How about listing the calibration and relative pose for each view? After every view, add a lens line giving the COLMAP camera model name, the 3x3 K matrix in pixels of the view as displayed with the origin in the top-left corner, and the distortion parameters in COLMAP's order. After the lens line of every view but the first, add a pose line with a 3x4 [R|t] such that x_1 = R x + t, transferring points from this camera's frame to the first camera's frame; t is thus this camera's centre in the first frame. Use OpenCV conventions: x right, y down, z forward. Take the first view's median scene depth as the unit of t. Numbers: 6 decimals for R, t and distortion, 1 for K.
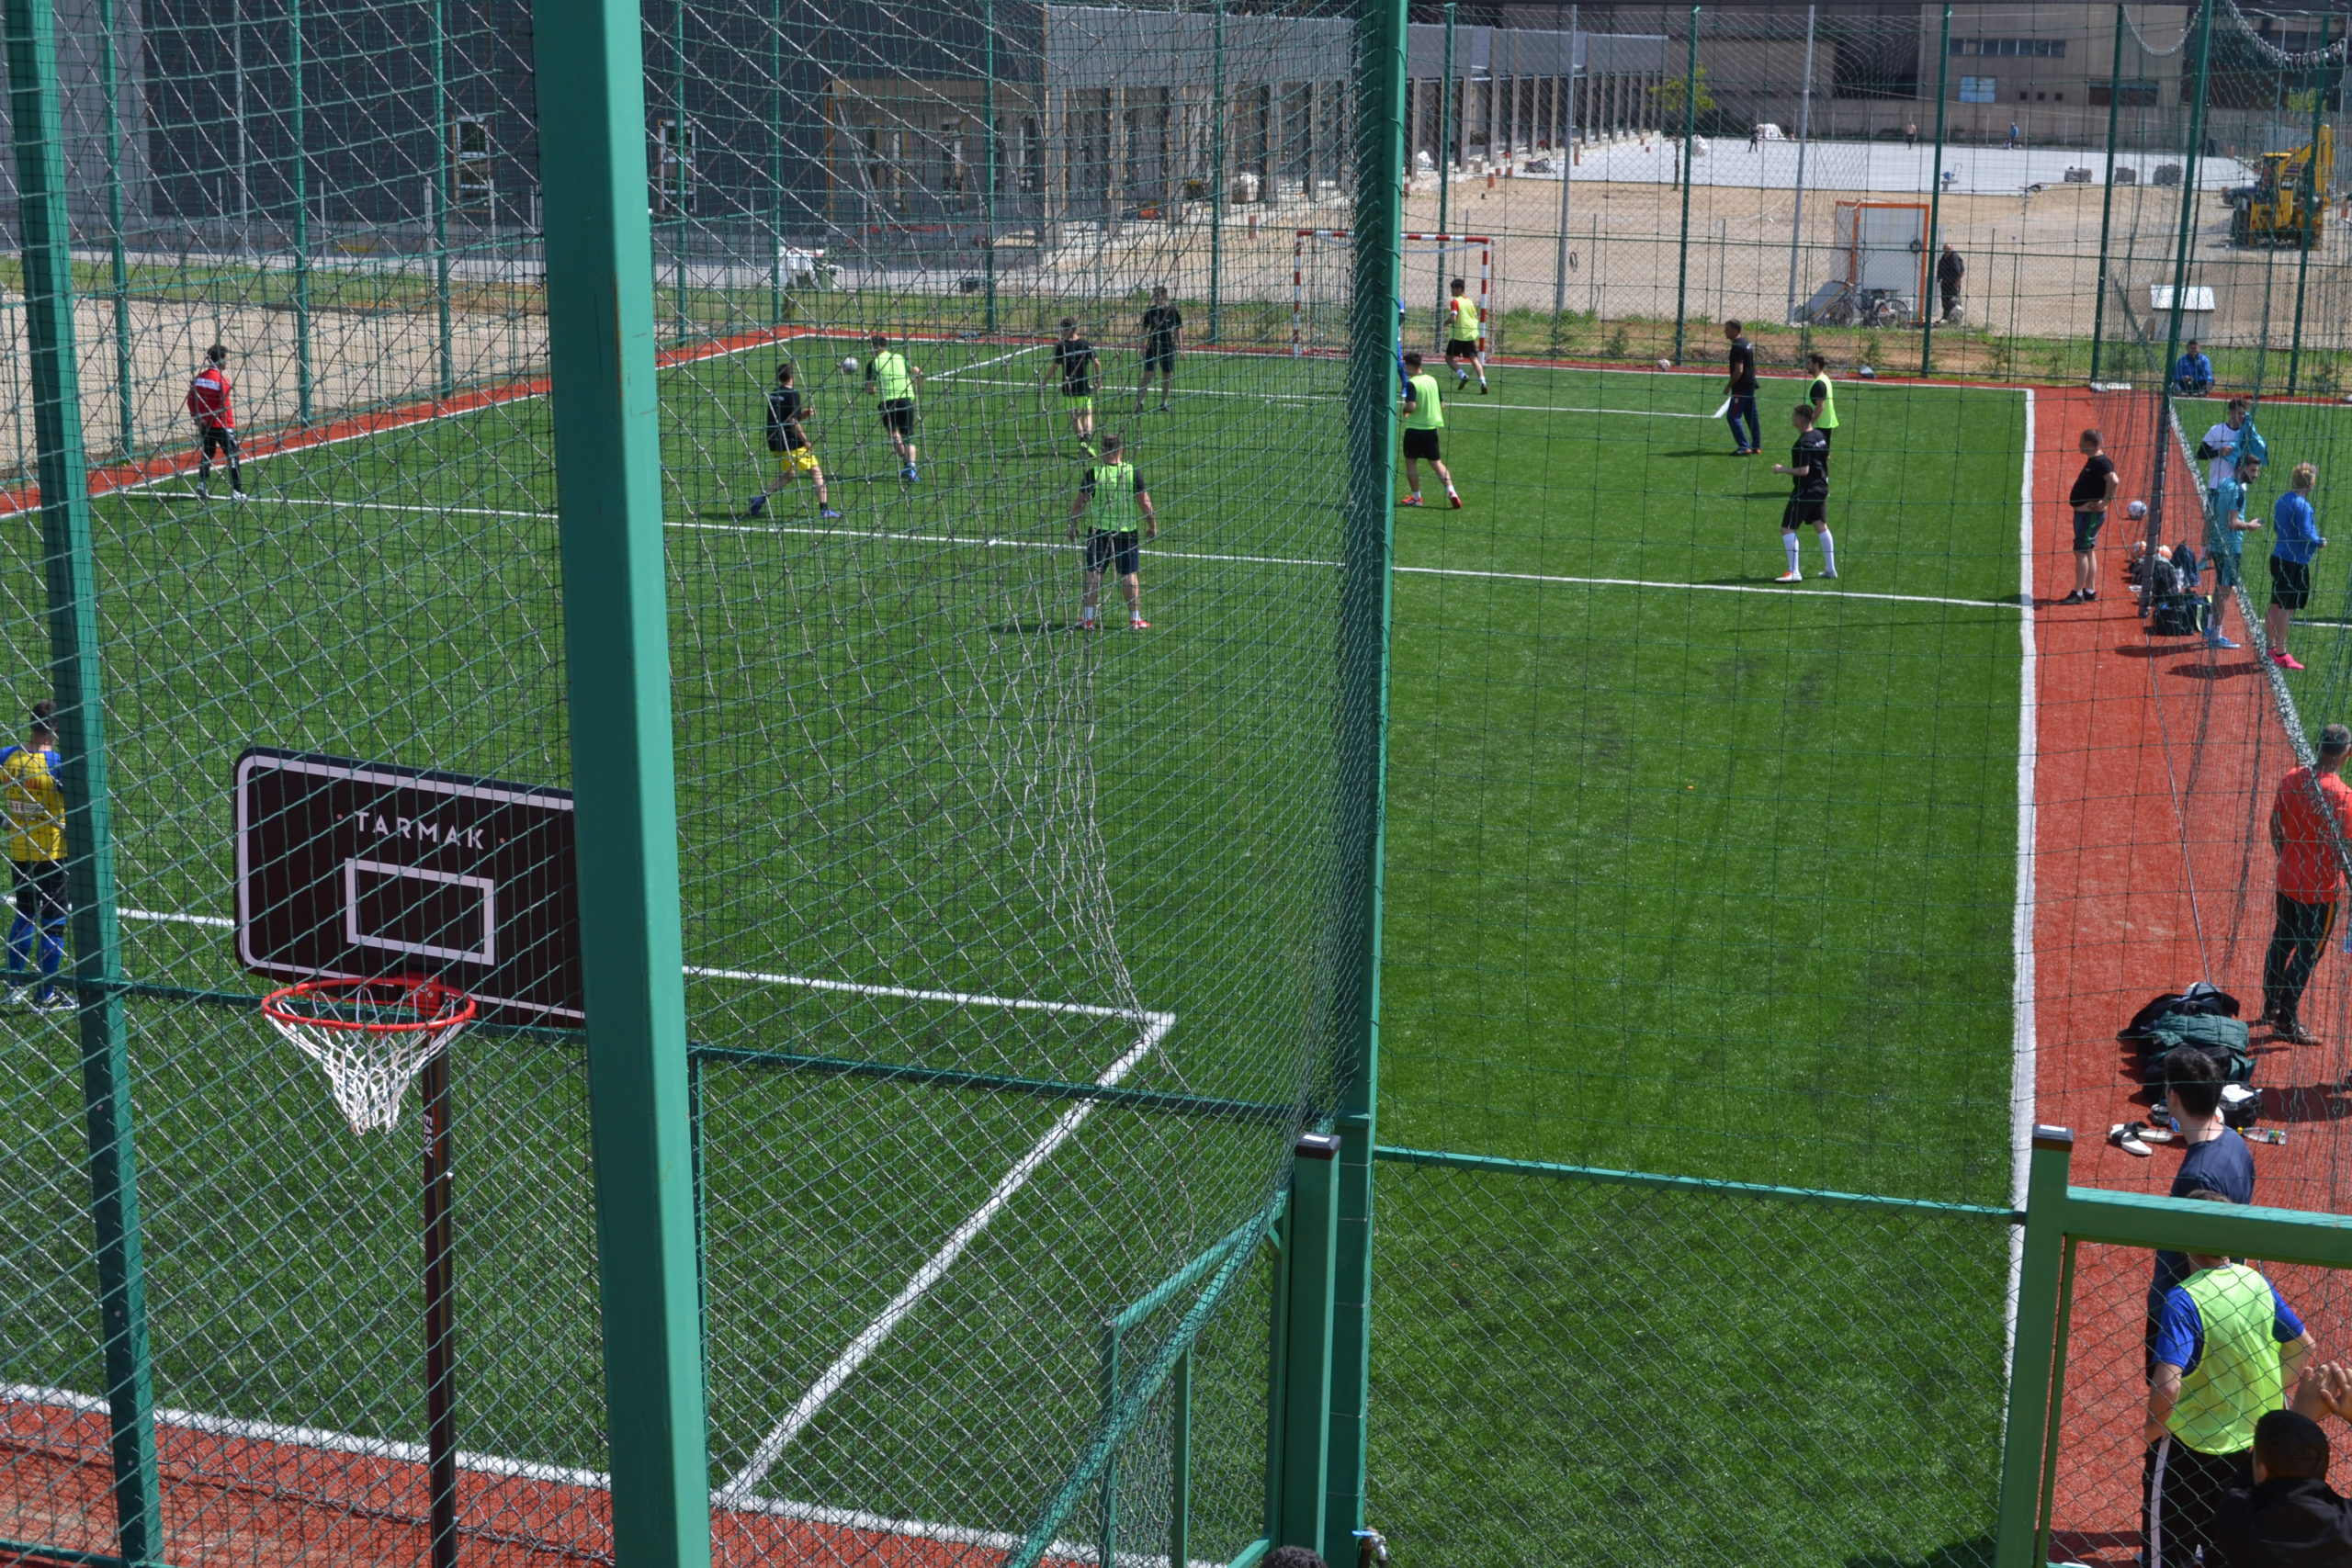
lens RADIAL K [[3119.5, 0, 1161.3], [0, 3119.5, 771.7], [0, 0, 1]] dist [-0.039509, 0.000000]
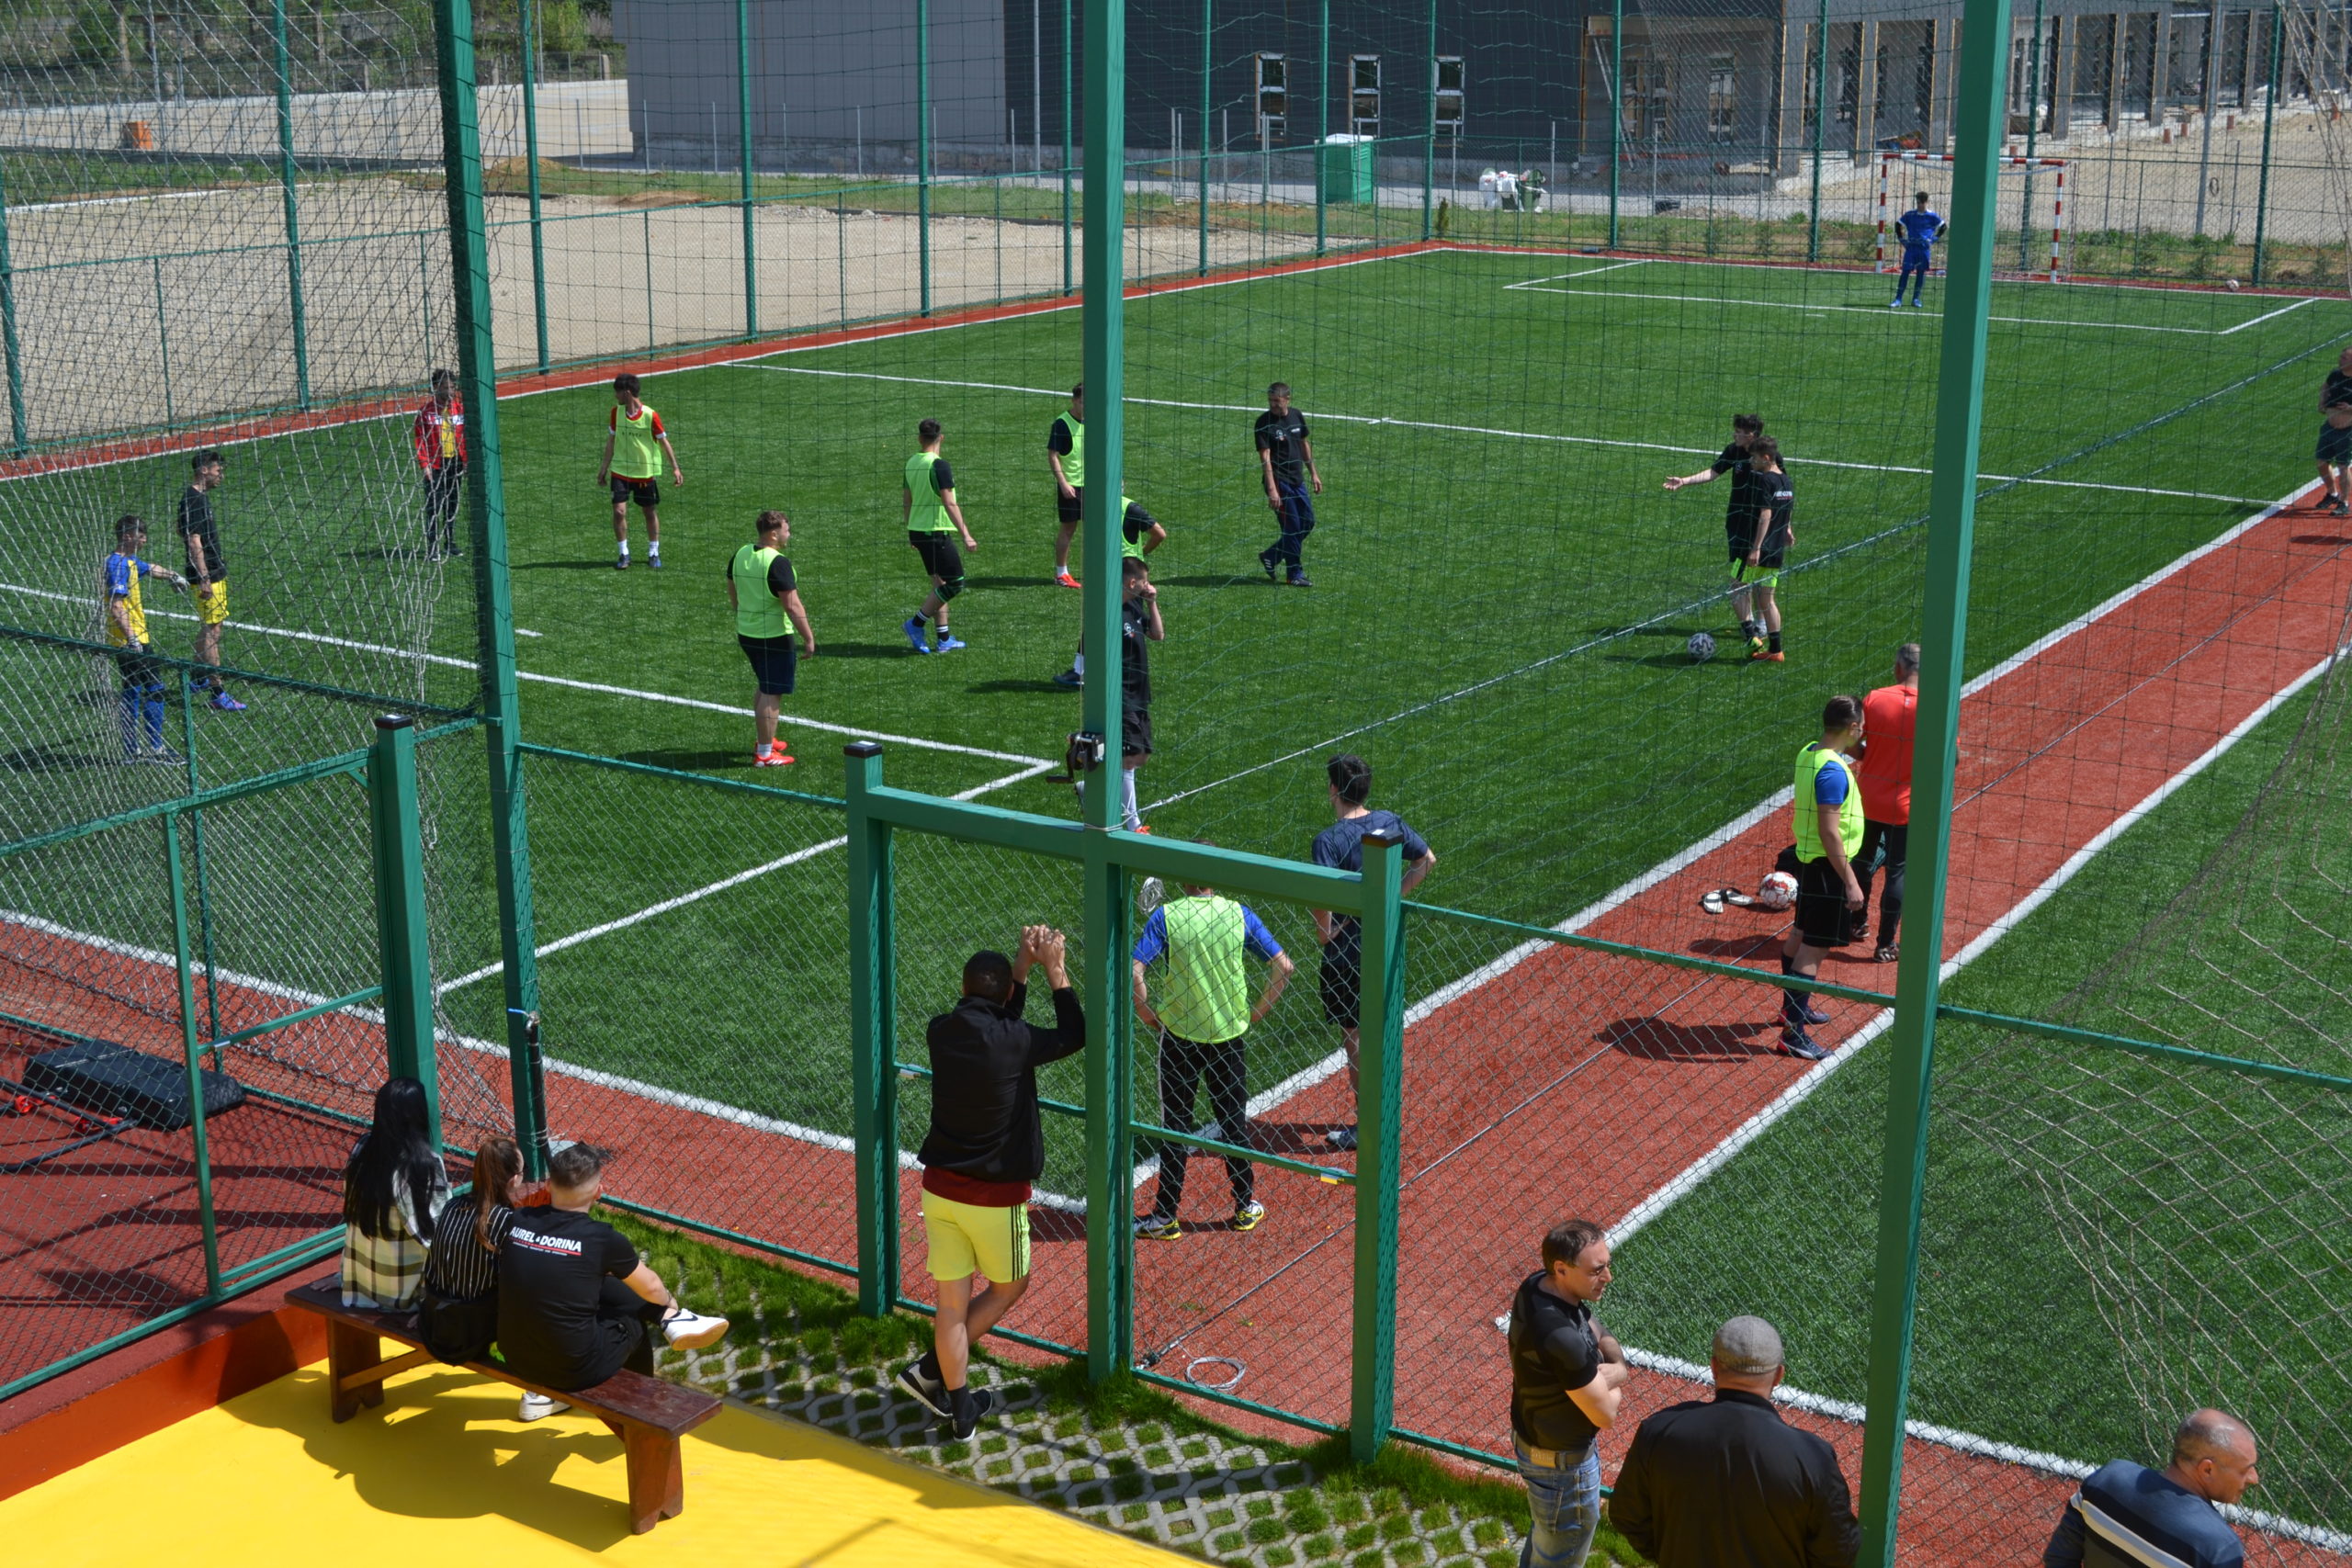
lens RADIAL K [[2967.2, 0, 1170.2], [0, 2967.2, 797.5], [0, 0, 1]] dist [-0.041268, 0.000000]
pose [[0.951138, 0.063760, -0.302111, 0.110535], [-0.052145, 0.997563, 0.046366, 0.009359], [0.304331, -0.028347, 0.952144, -0.032063]]
